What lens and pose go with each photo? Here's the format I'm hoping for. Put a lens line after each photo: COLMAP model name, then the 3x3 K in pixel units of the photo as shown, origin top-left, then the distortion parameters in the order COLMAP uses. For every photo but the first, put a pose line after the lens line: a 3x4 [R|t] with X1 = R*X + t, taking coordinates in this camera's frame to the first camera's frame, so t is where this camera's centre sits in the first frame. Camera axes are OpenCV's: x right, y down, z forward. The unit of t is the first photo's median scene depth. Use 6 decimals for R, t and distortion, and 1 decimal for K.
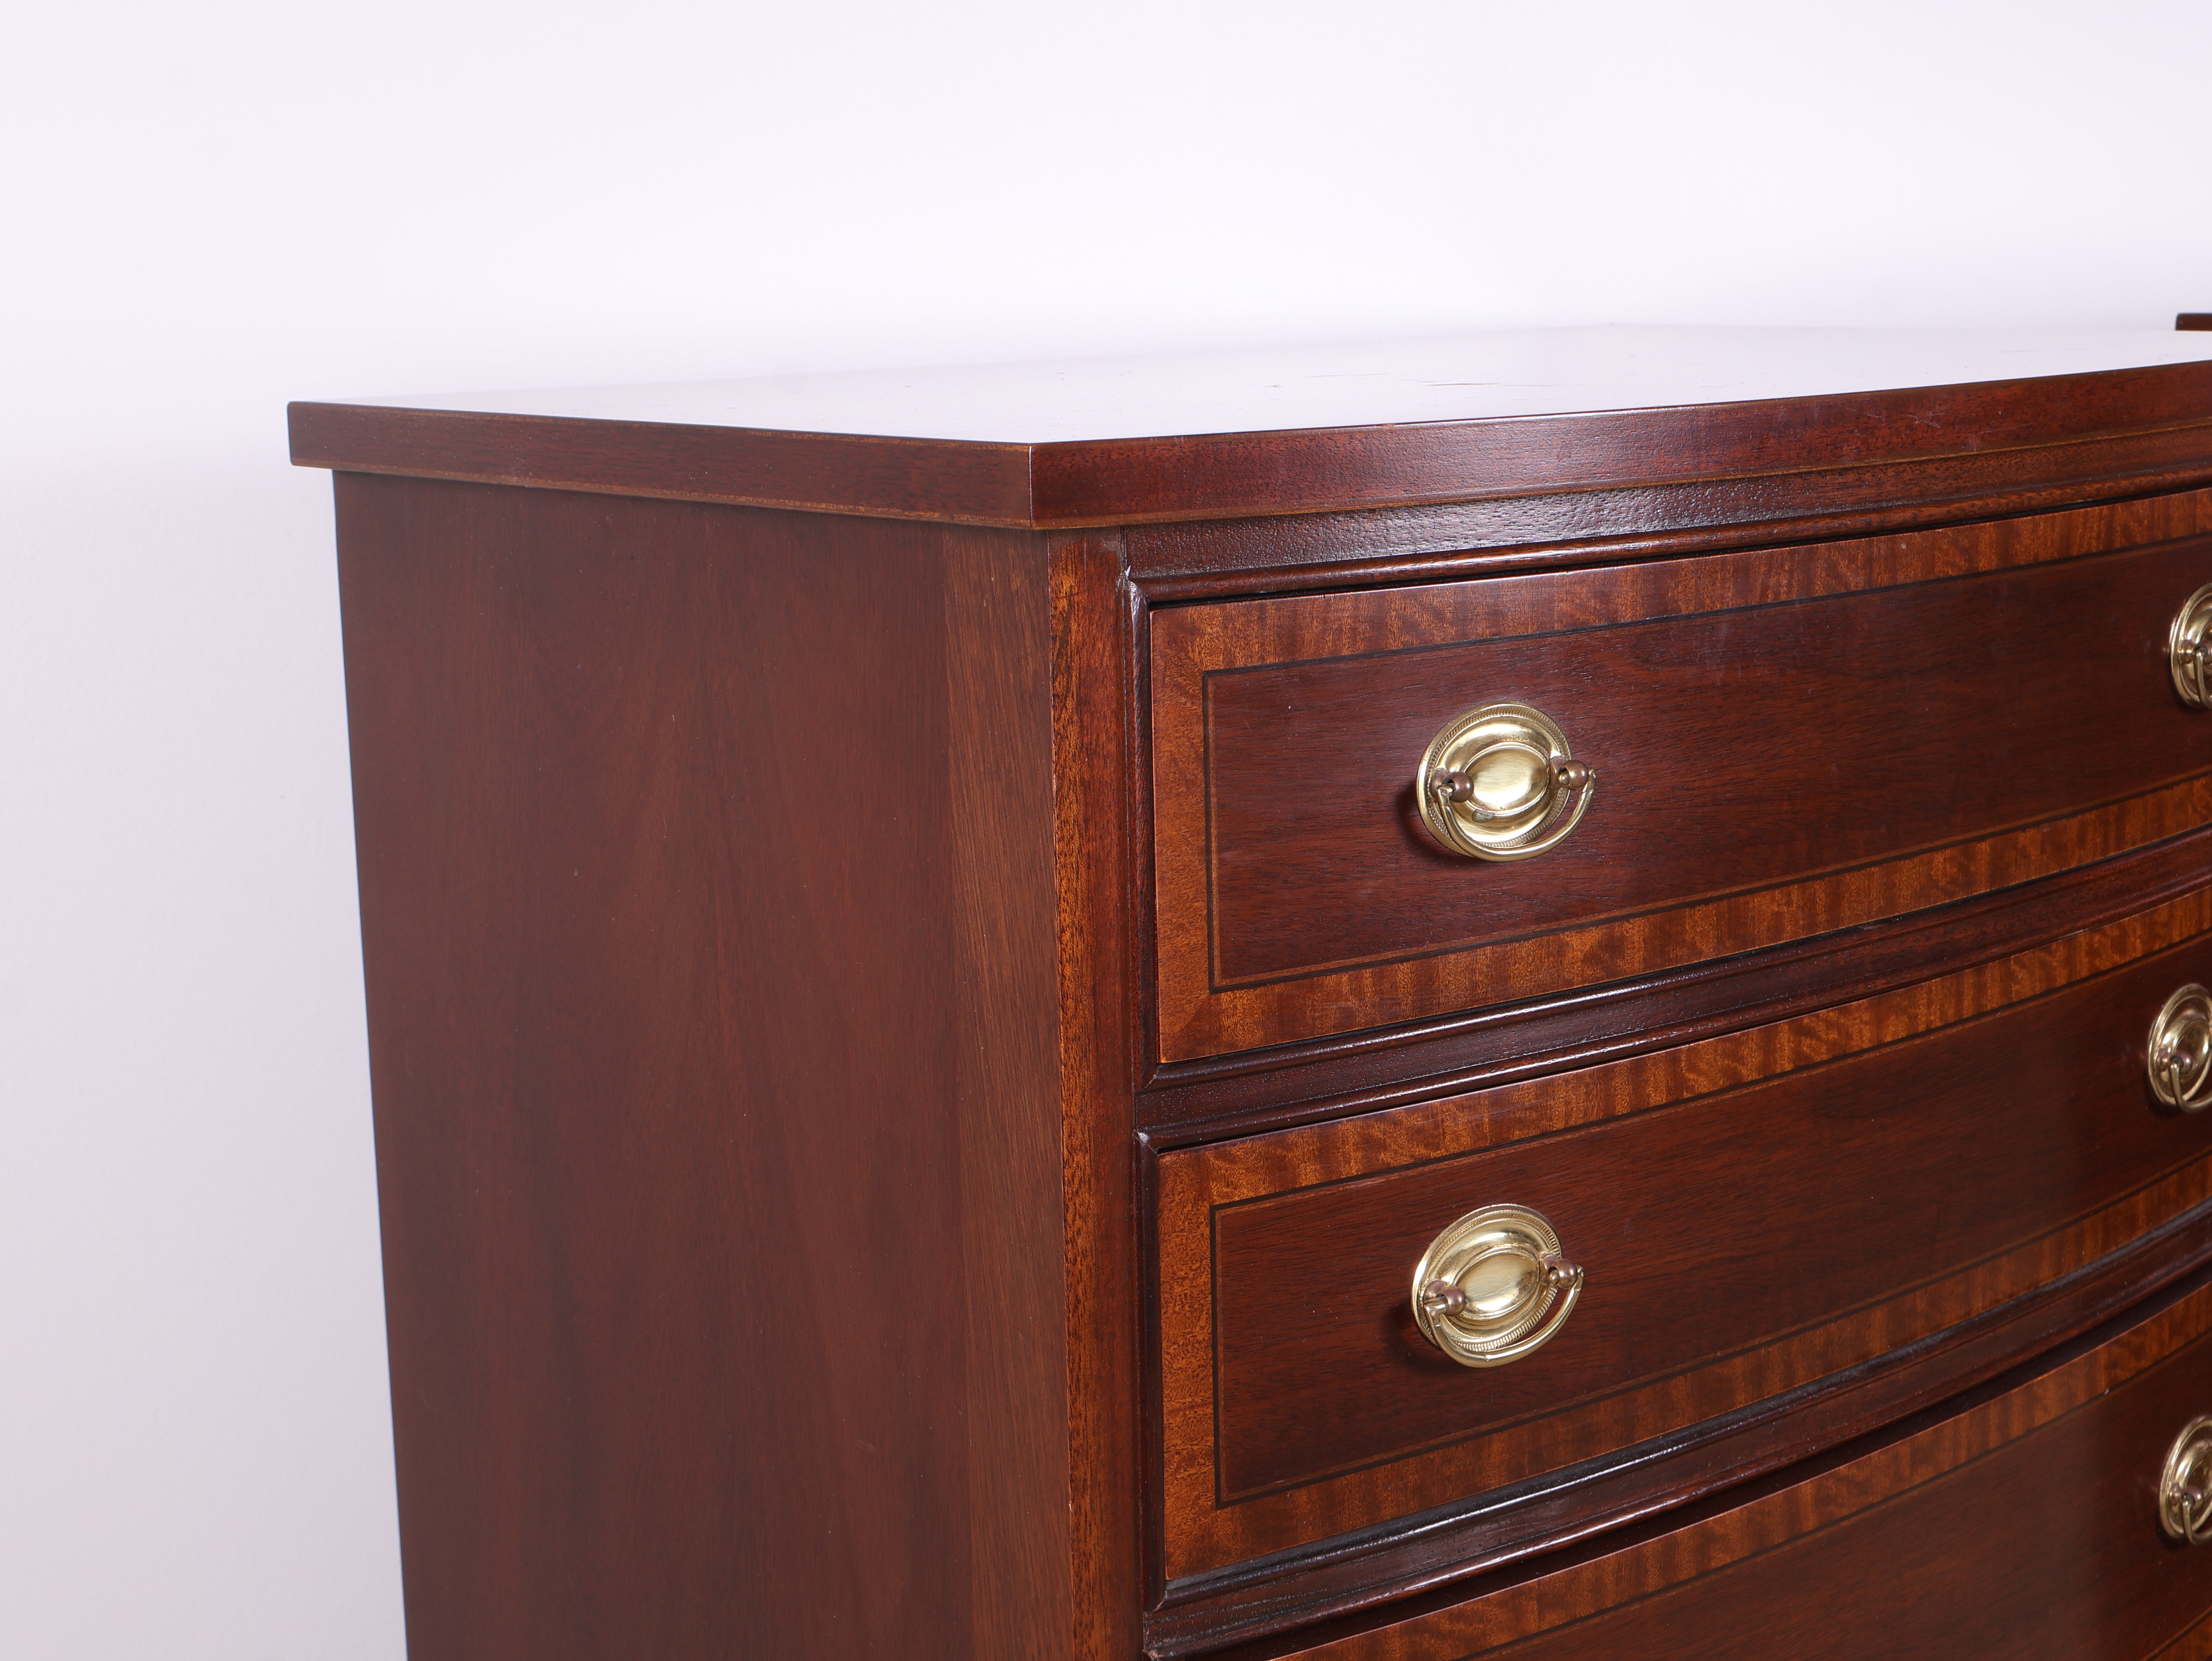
lens RADIAL K [[3346.9, 0, 1106.0], [0, 3346.9, 830.5], [0, 0, 1]] dist [-0.004197, 0.016884]
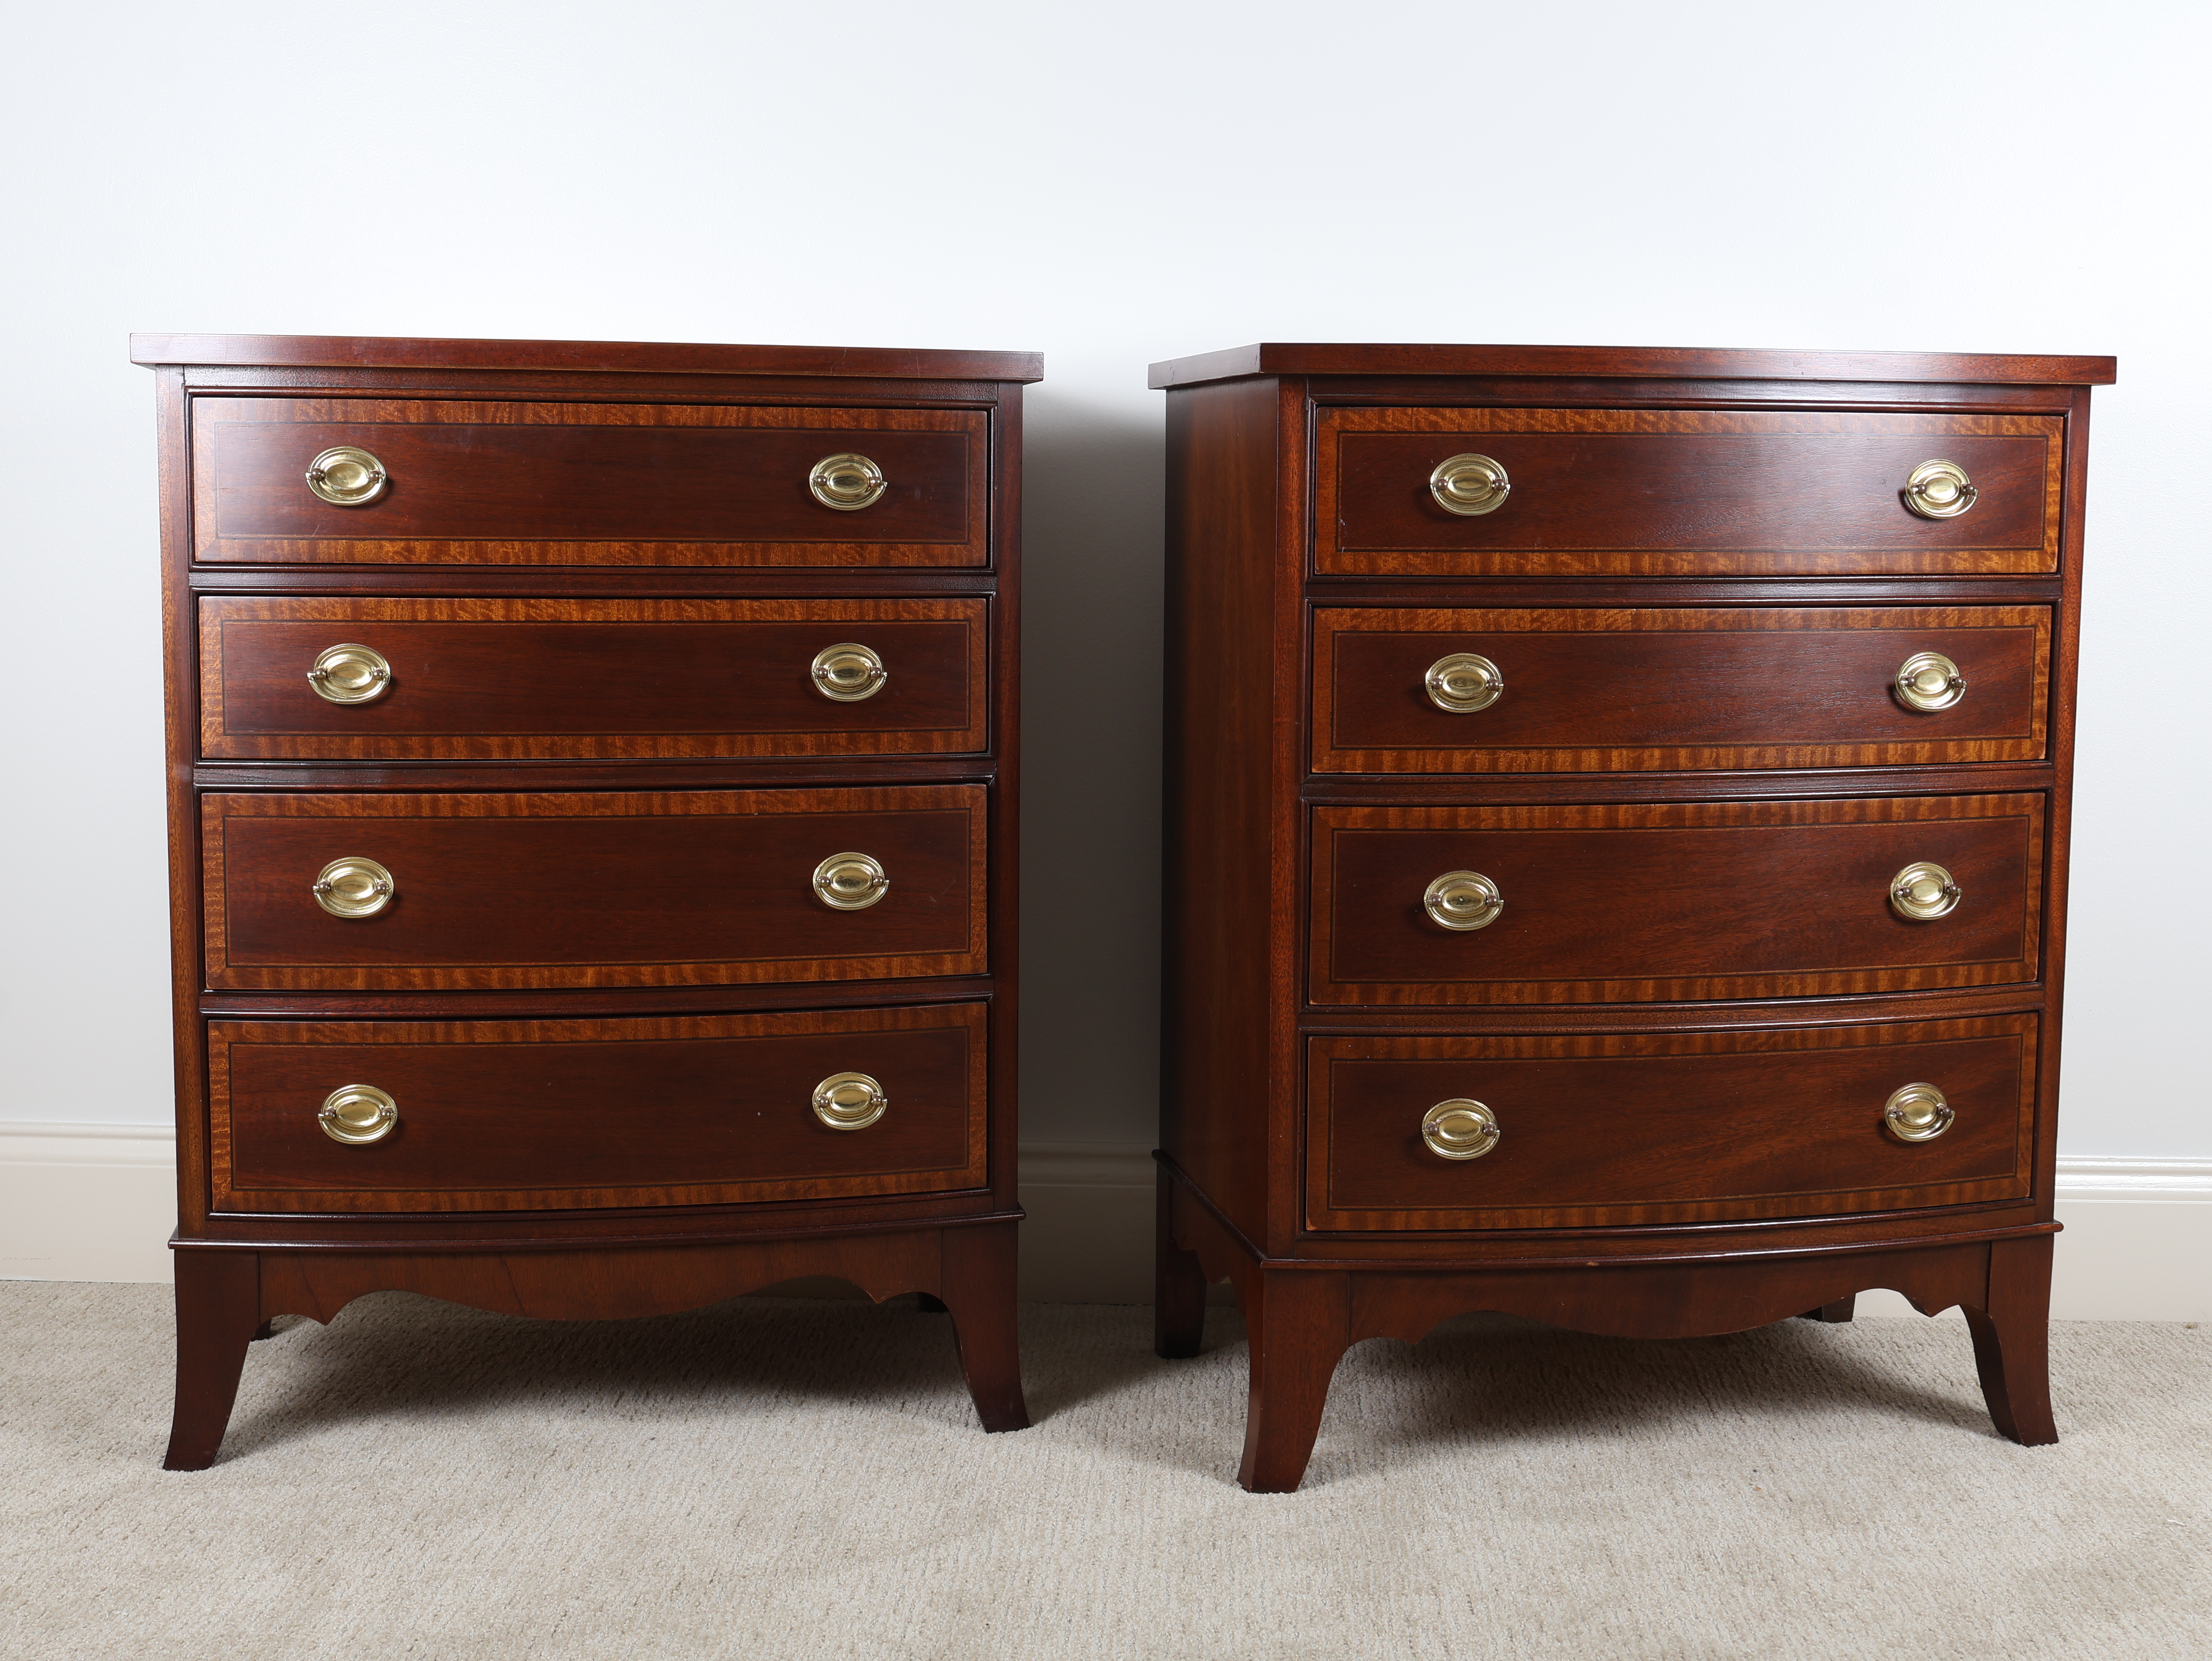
lens RADIAL K [[2925.7, 0, 1106.0], [0, 2925.7, 830.5], [0, 0, 1]] dist [0.020627, -0.041950]
pose [[0.853684, 0.088523, -0.513213, 1.787951], [-0.122996, 0.991841, -0.033513, 0.258679], [0.506059, 0.091733, 0.857607, -0.640645]]
